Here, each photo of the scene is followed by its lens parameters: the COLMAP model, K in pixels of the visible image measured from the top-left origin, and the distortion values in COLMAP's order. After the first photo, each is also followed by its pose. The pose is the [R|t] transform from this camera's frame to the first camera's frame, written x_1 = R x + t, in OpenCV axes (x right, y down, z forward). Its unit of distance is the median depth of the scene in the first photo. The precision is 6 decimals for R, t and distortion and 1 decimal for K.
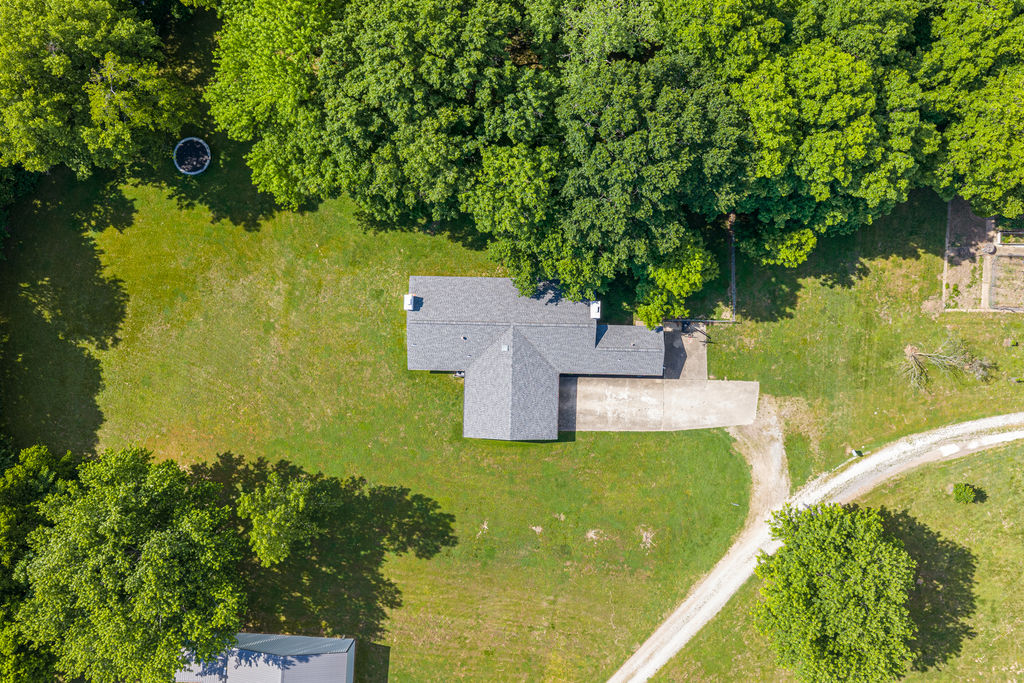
lens RADIAL K [[846.0, 0, 505.6], [0, 846.0, 341.0], [0, 0, 1]] dist [0.006562, -0.015970]
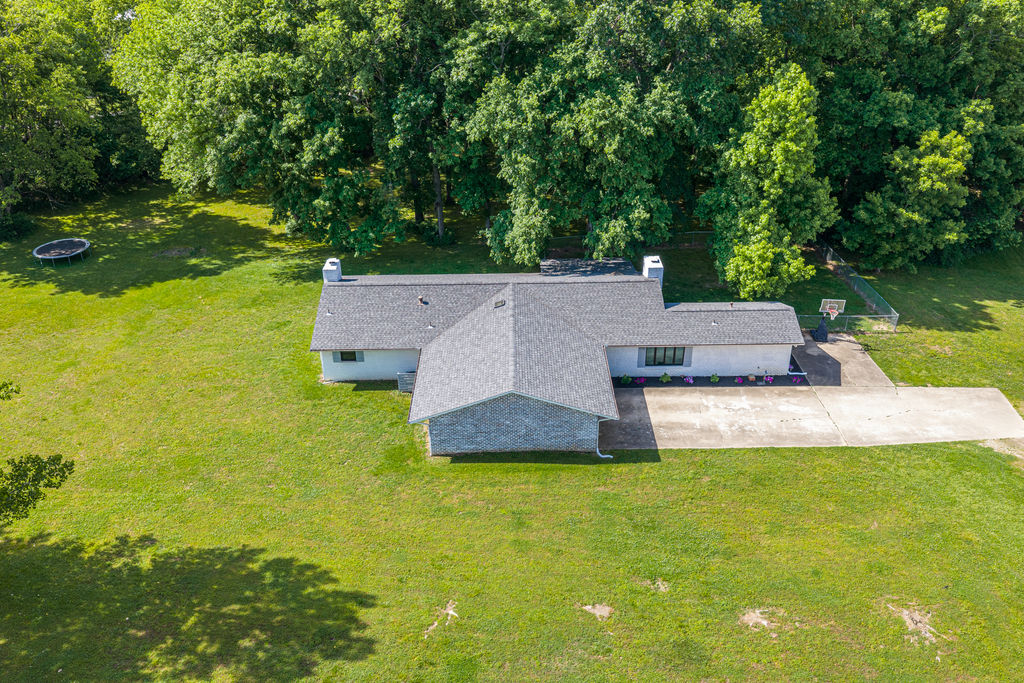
lens RADIAL K [[846.0, 0, 512.3], [0, 846.0, 345.6], [0, 0, 1]] dist [0.006562, -0.015970]
pose [[0.999584, -0.014448, 0.024955, -0.005695], [0.028835, 0.494874, -0.868486, 0.472988], [0.000198, 0.868845, 0.495085, 0.727993]]
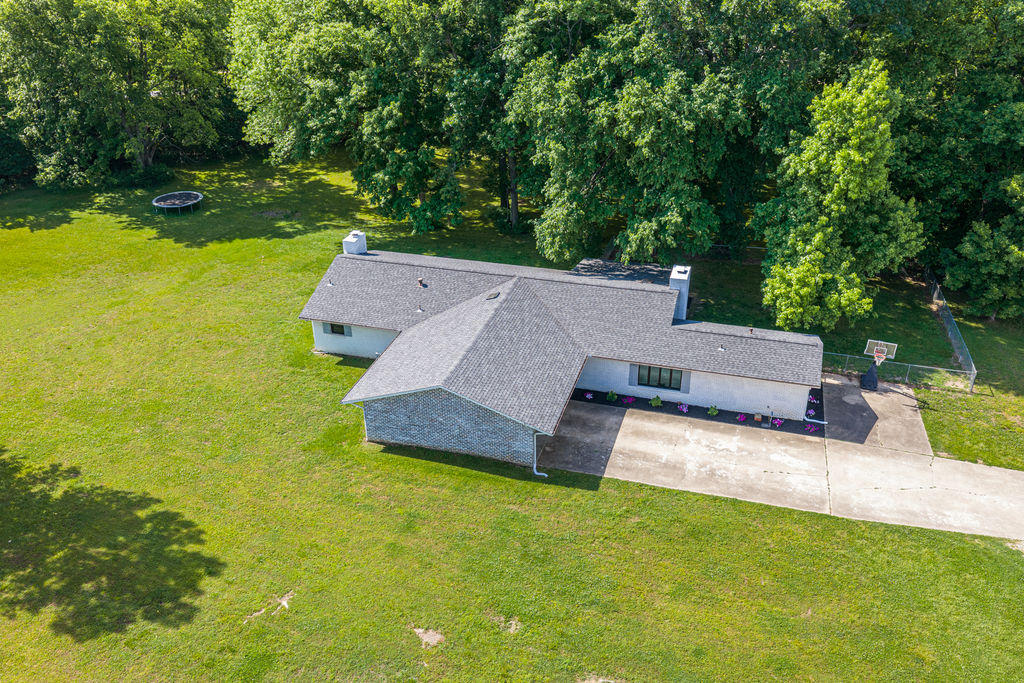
lens RADIAL K [[846.0, 0, 513.4], [0, 846.0, 344.7], [0, 0, 1]] dist [0.006562, -0.015970]
pose [[0.964404, 0.126615, -0.232151, 0.128142], [-0.264386, 0.478293, -0.837458, 0.427737], [0.005002, 0.869025, 0.494743, 0.746094]]
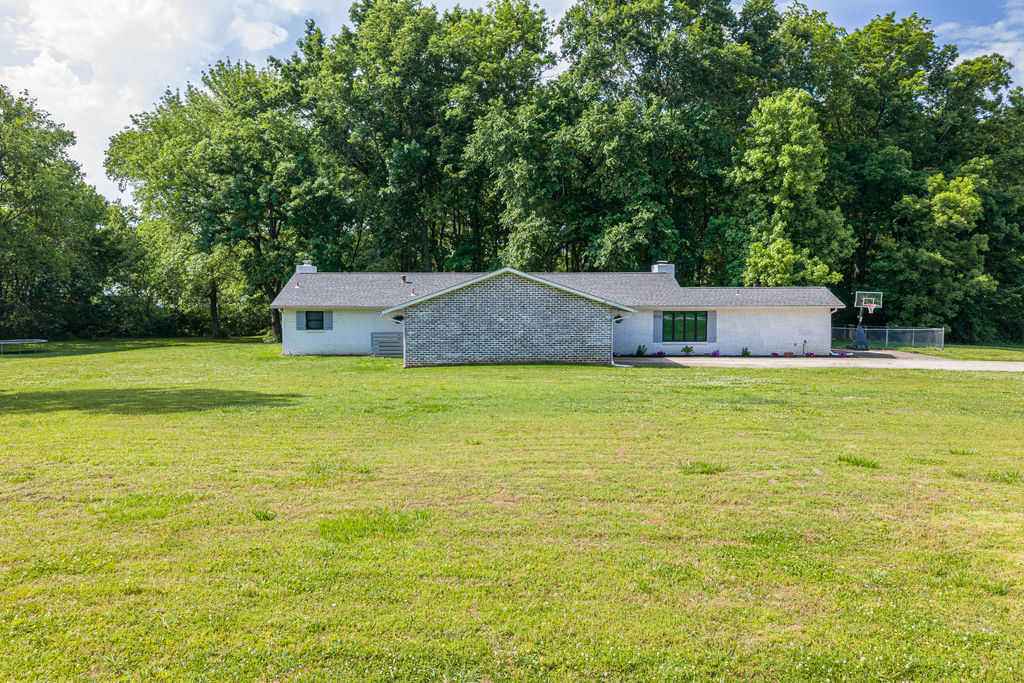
lens RADIAL K [[846.0, 0, 509.1], [0, 846.0, 344.2], [0, 0, 1]] dist [0.006562, -0.015970]
pose [[0.999308, 0.010390, 0.035714, -0.007153], [0.034749, 0.081649, -0.996055, 0.468617], [-0.013265, 0.996607, 0.081231, 0.963269]]
